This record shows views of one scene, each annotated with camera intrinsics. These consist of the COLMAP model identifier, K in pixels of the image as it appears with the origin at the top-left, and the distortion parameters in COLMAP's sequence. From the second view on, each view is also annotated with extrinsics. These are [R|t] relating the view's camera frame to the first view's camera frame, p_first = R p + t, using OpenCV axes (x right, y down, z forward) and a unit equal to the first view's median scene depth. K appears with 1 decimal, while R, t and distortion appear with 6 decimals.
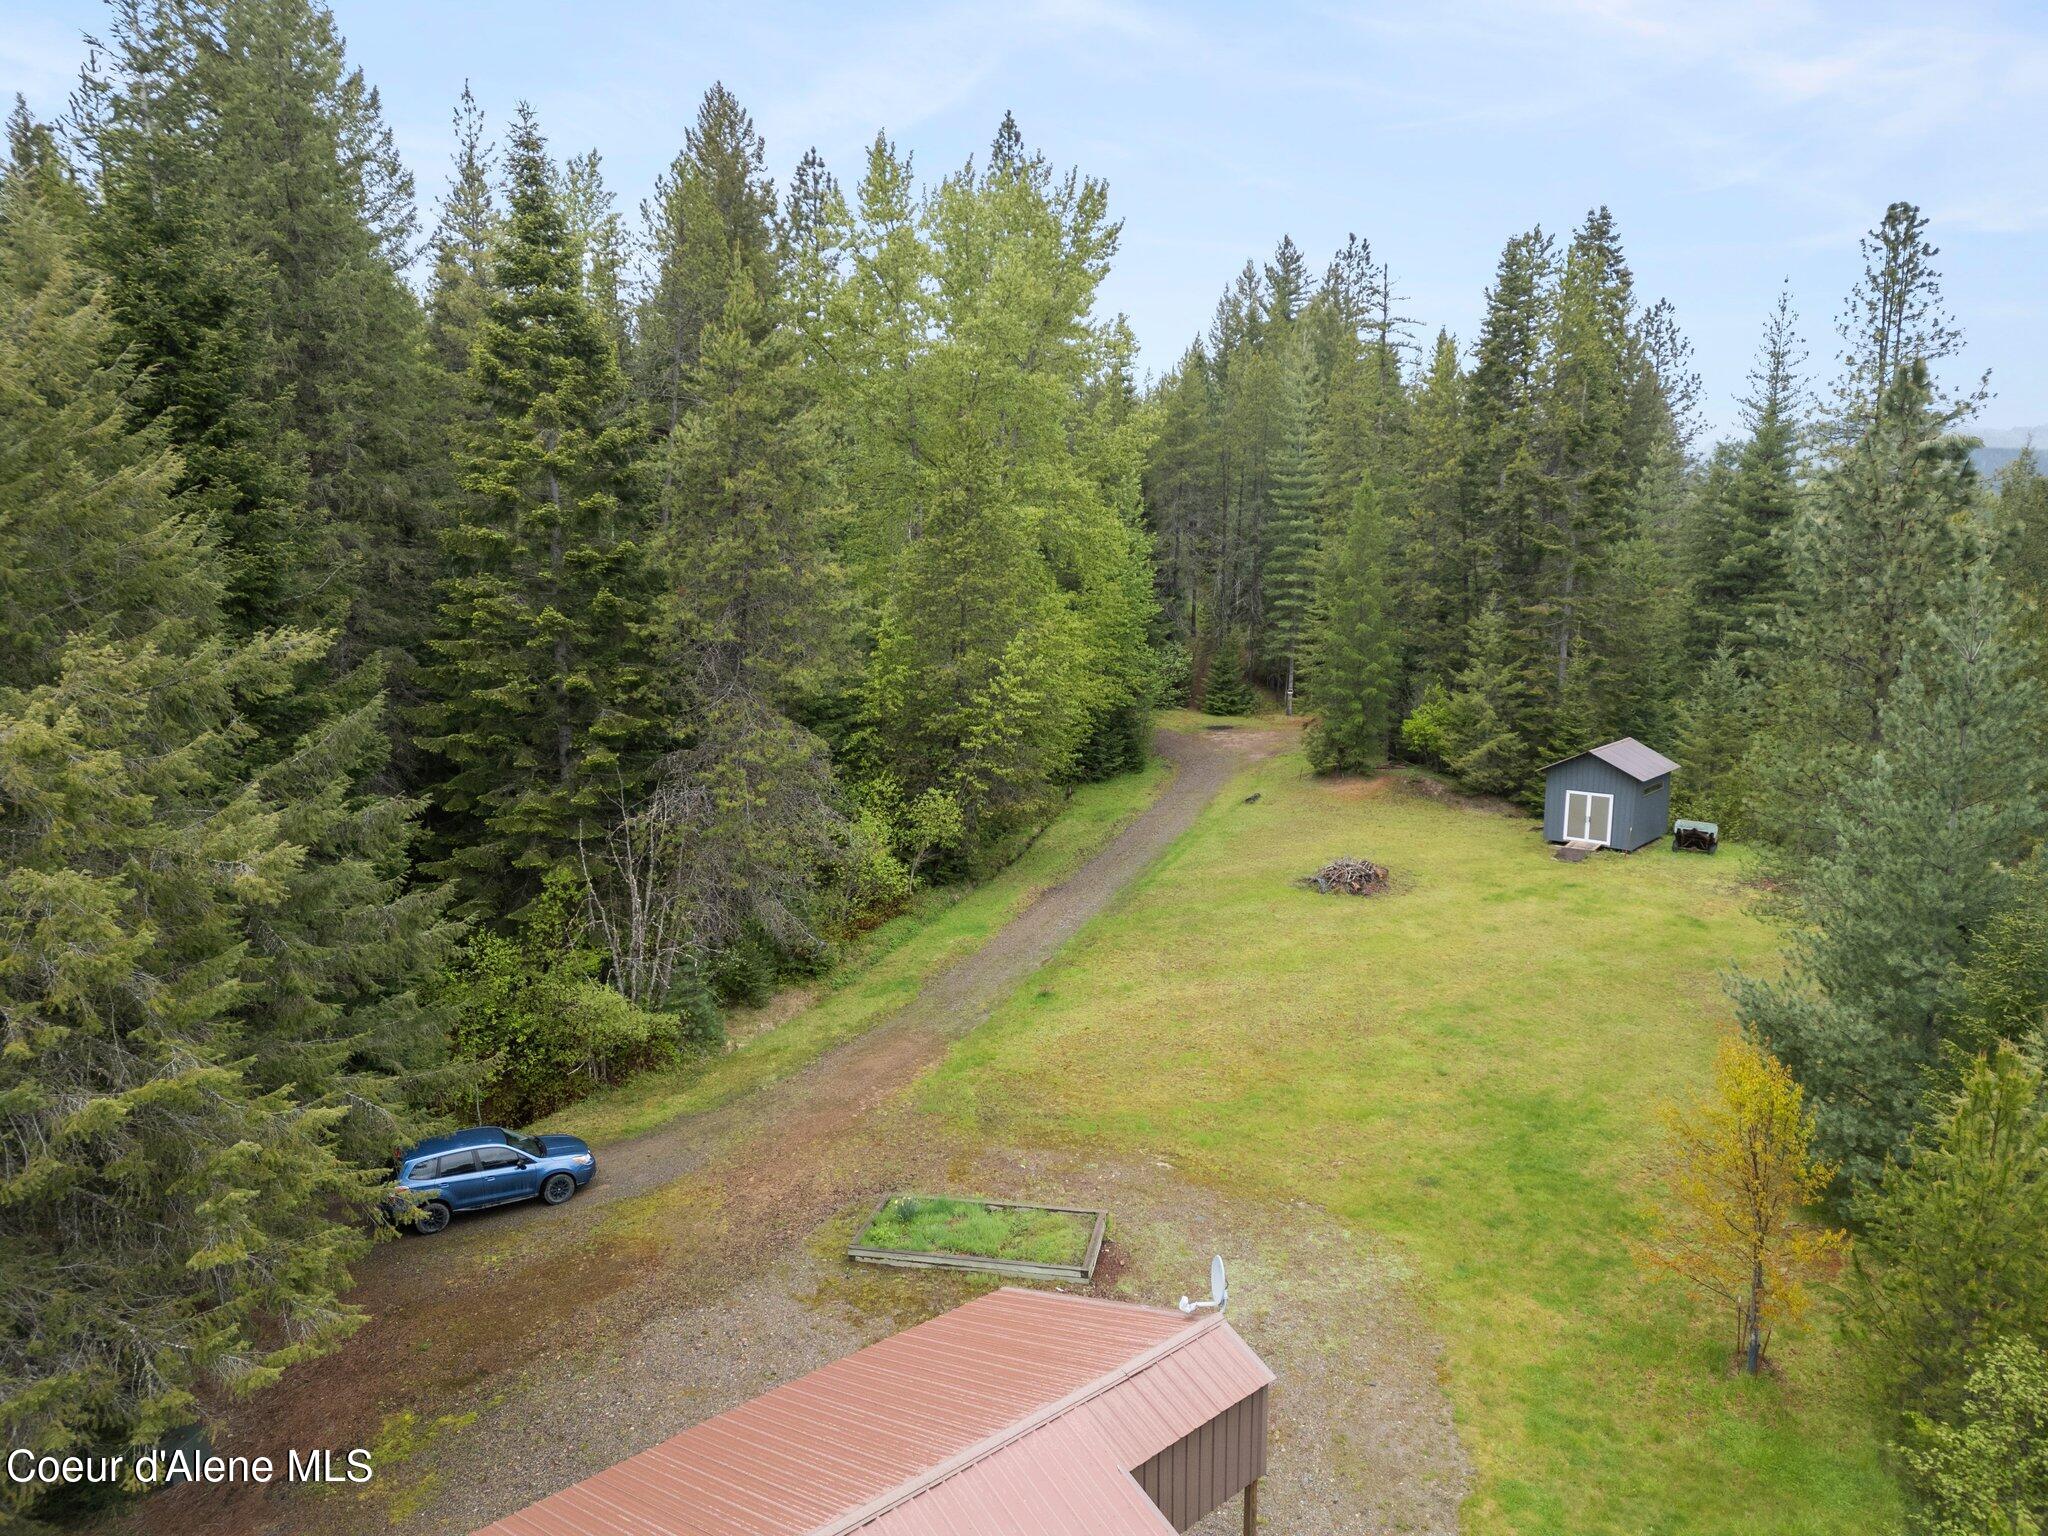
lens RADIAL K [[1395.4, 0, 1024.0], [0, 1395.4, 768.0], [0, 0, 1]] dist [0.087901, -0.086265]
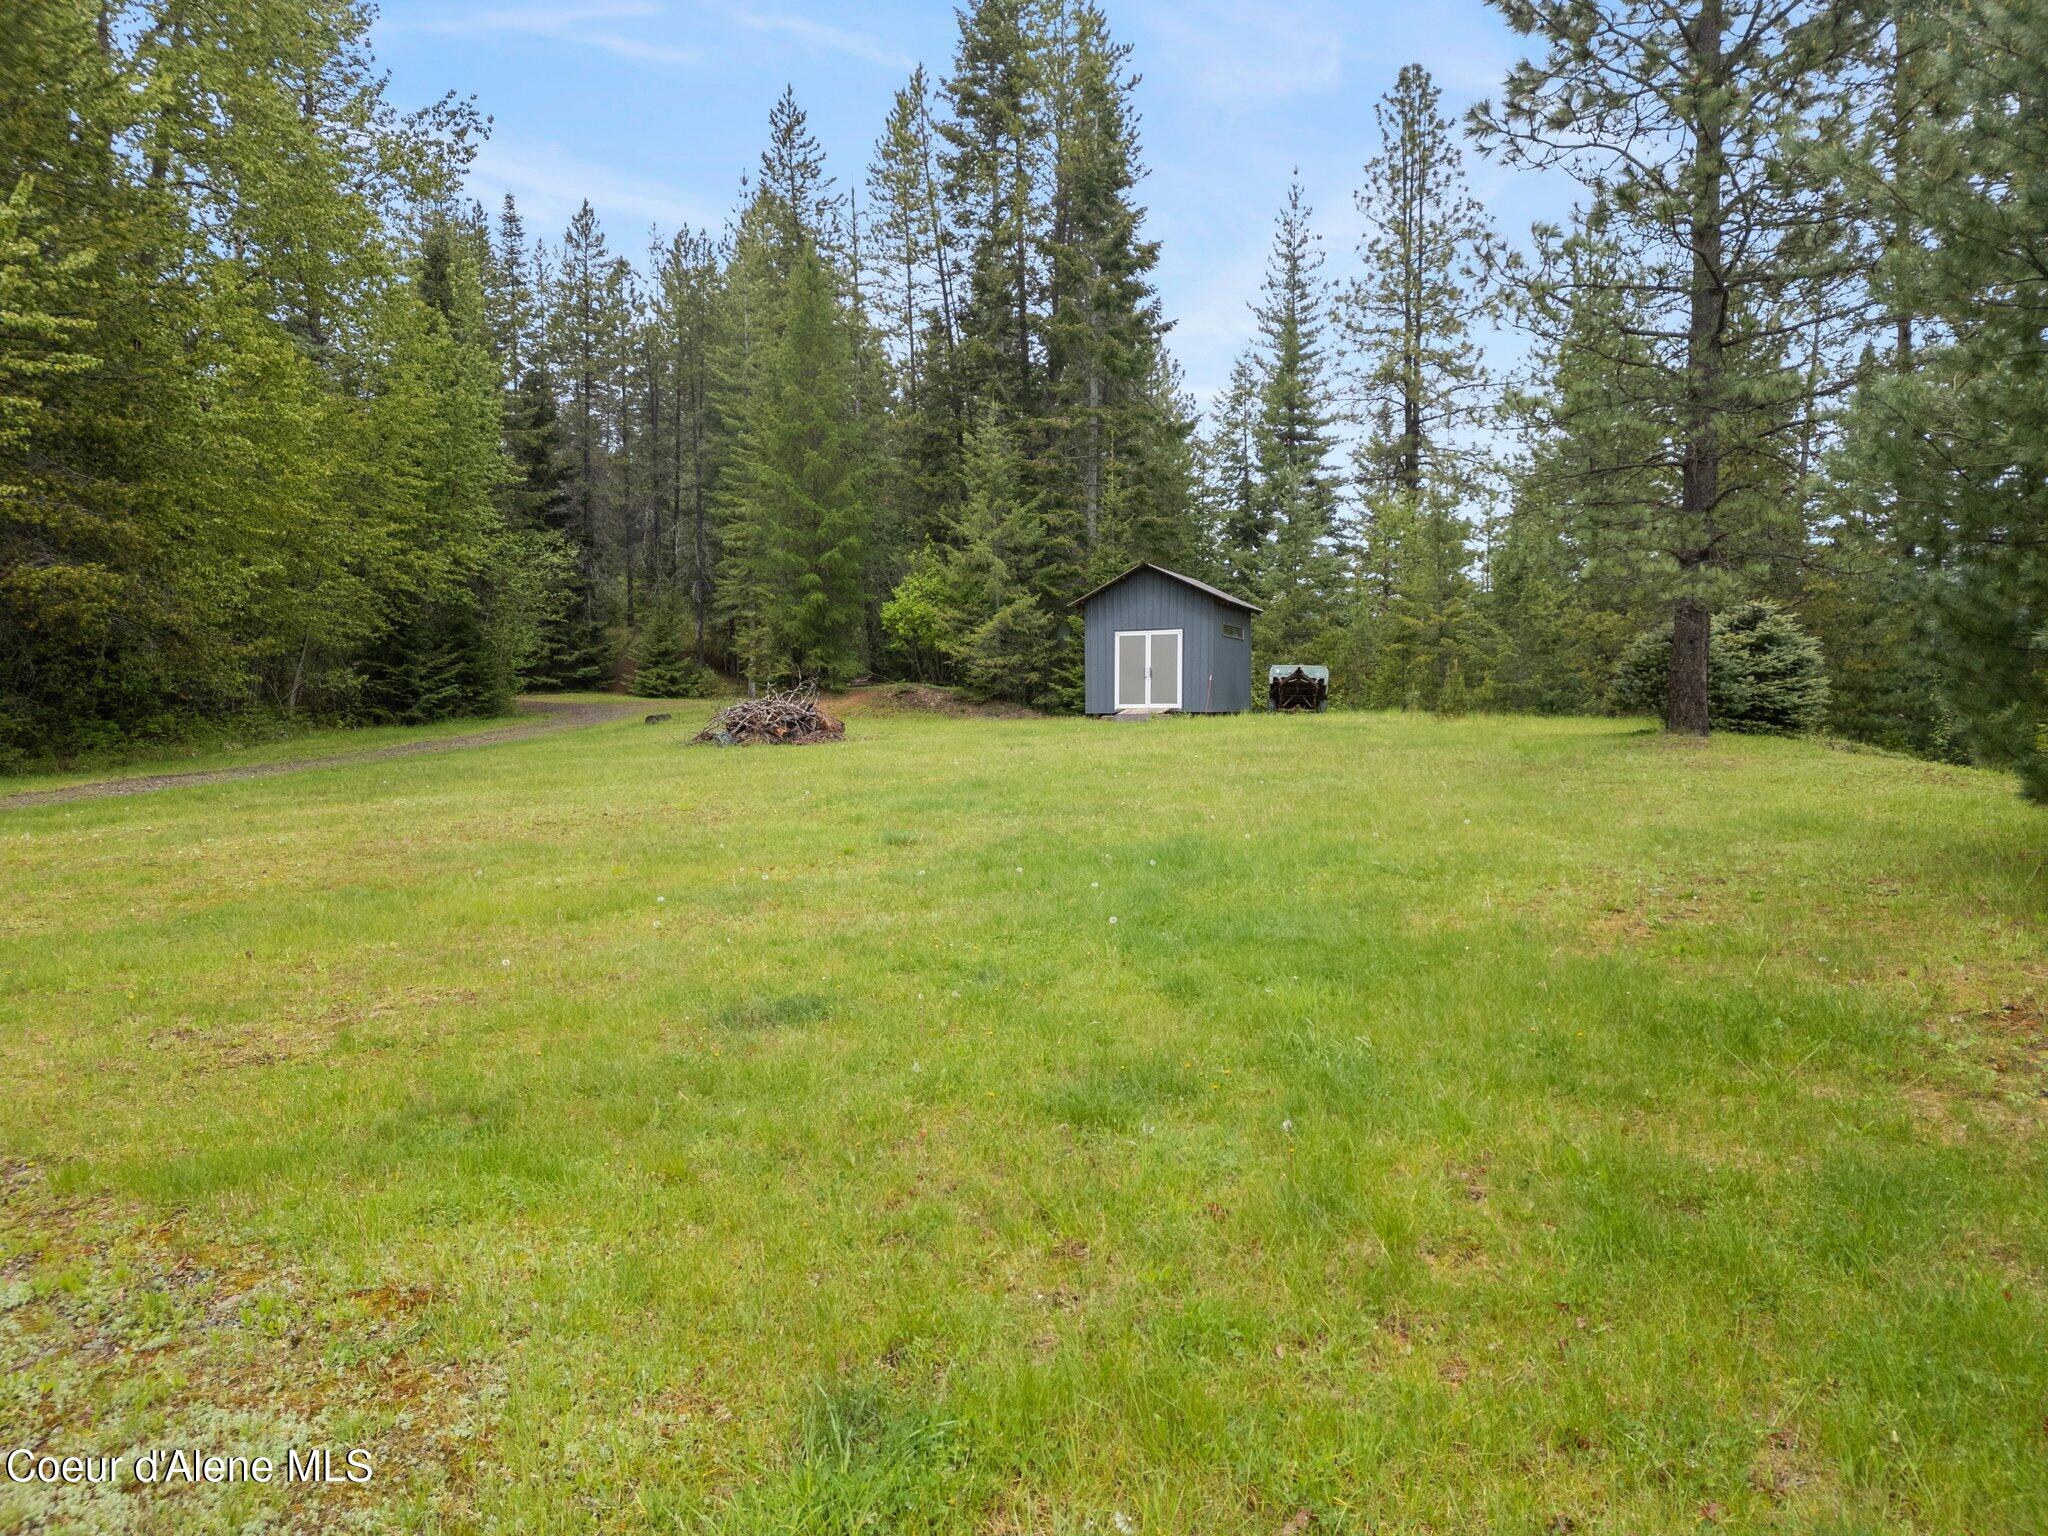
lens RADIAL K [[1395.4, 0, 1024.0], [0, 1395.4, 768.0], [0, 0, 1]] dist [0.087901, -0.086265]
pose [[0.945750, -0.017998, 0.324395, 0.115444], [0.057174, 0.992102, -0.111645, 0.124944], [-0.319824, 0.124136, 0.939310, 0.355938]]
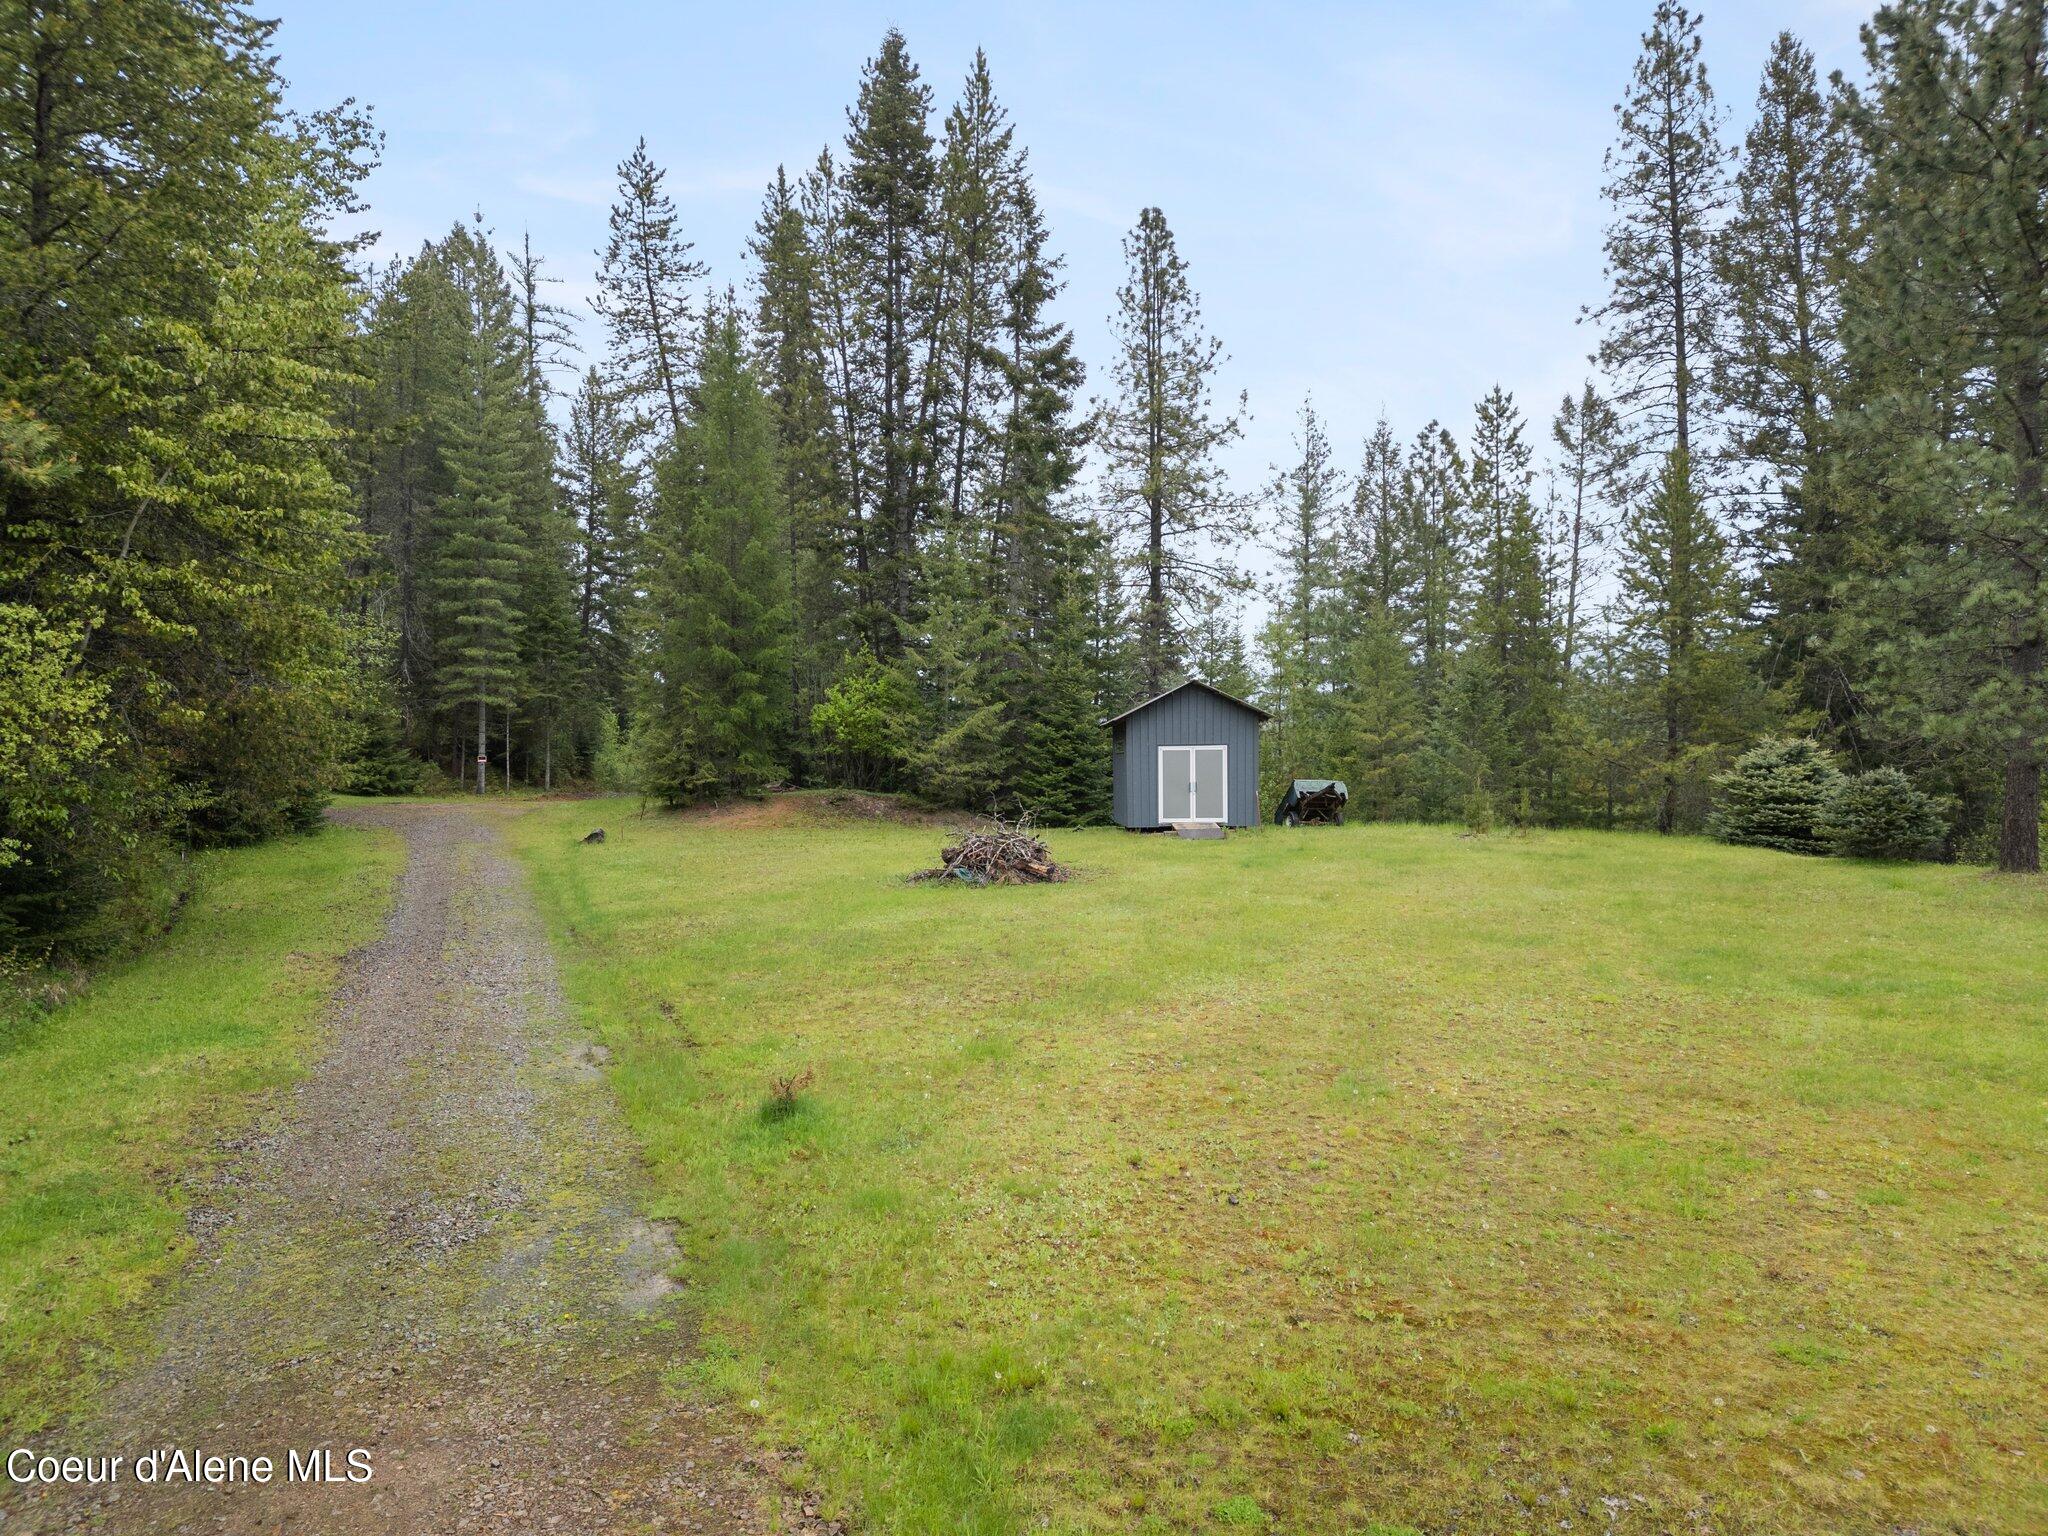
lens RADIAL K [[1406.5, 0, 1024.0], [0, 1406.5, 768.0], [0, 0, 1]] dist [0.071476, -0.092788]
pose [[0.752660, -0.003113, 0.658402, -0.075979], [0.113958, 0.985513, -0.125612, 0.084890], [-0.648472, 0.169574, 0.742111, 0.476738]]
